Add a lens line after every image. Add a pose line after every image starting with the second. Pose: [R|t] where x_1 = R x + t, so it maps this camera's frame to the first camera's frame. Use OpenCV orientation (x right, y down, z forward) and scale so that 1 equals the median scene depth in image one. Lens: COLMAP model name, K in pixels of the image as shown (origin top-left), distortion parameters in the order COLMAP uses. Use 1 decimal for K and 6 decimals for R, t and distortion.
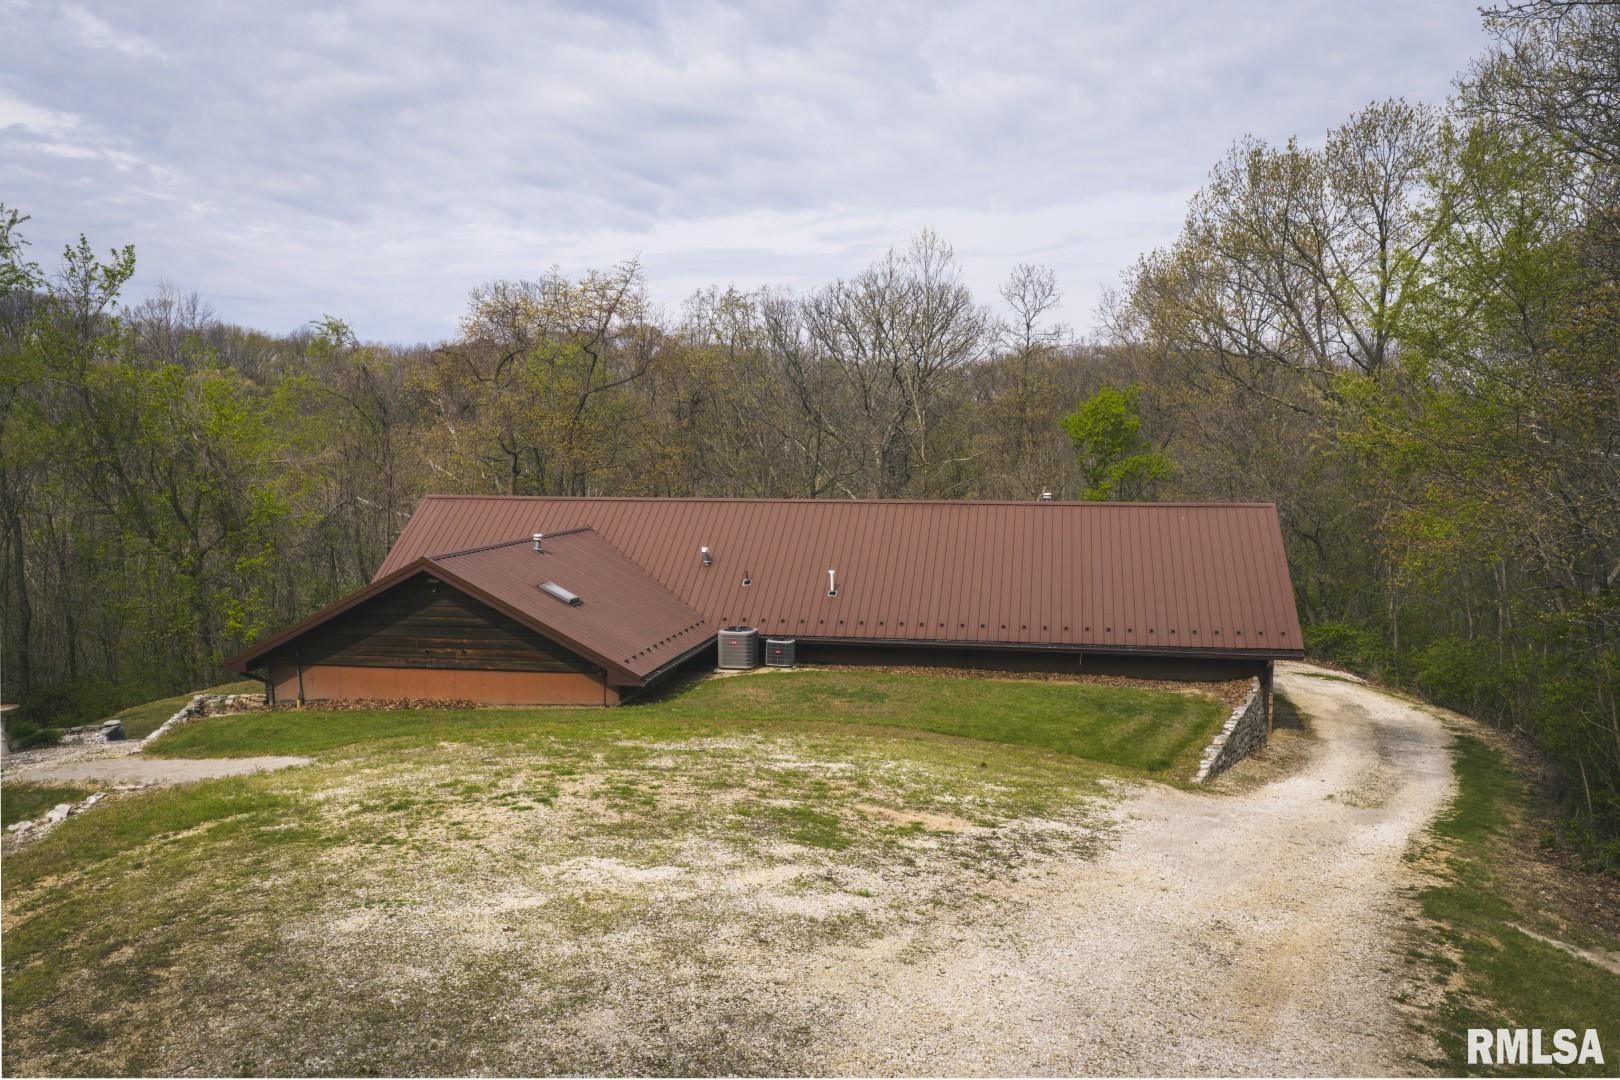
lens RADIAL K [[1353.6, 0, 810.0], [0, 1353.6, 540.0], [0, 0, 1]] dist [-0.005354, -0.001718]
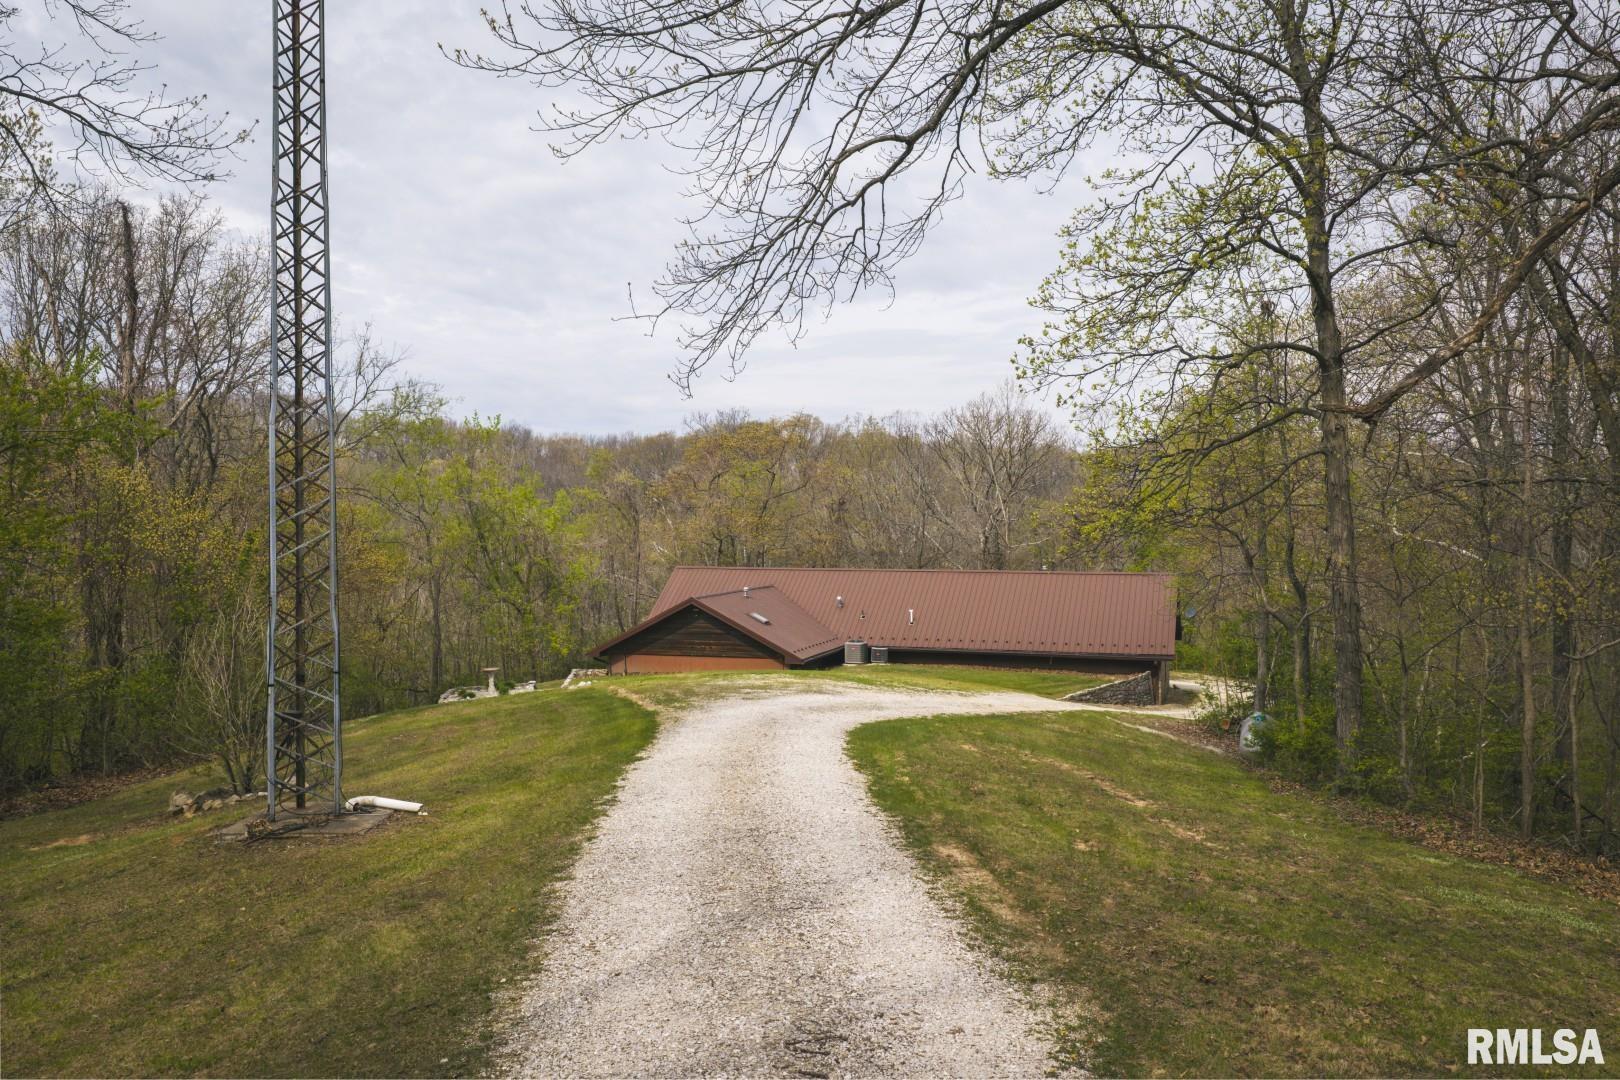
lens RADIAL K [[1353.6, 0, 810.0], [0, 1353.6, 540.0], [0, 0, 1]] dist [-0.005354, -0.001718]
pose [[0.993010, 0.001085, -0.118028, 0.095553], [-0.007884, 0.998334, -0.057150, 0.033986], [0.117770, 0.057681, 0.991364, -0.772727]]
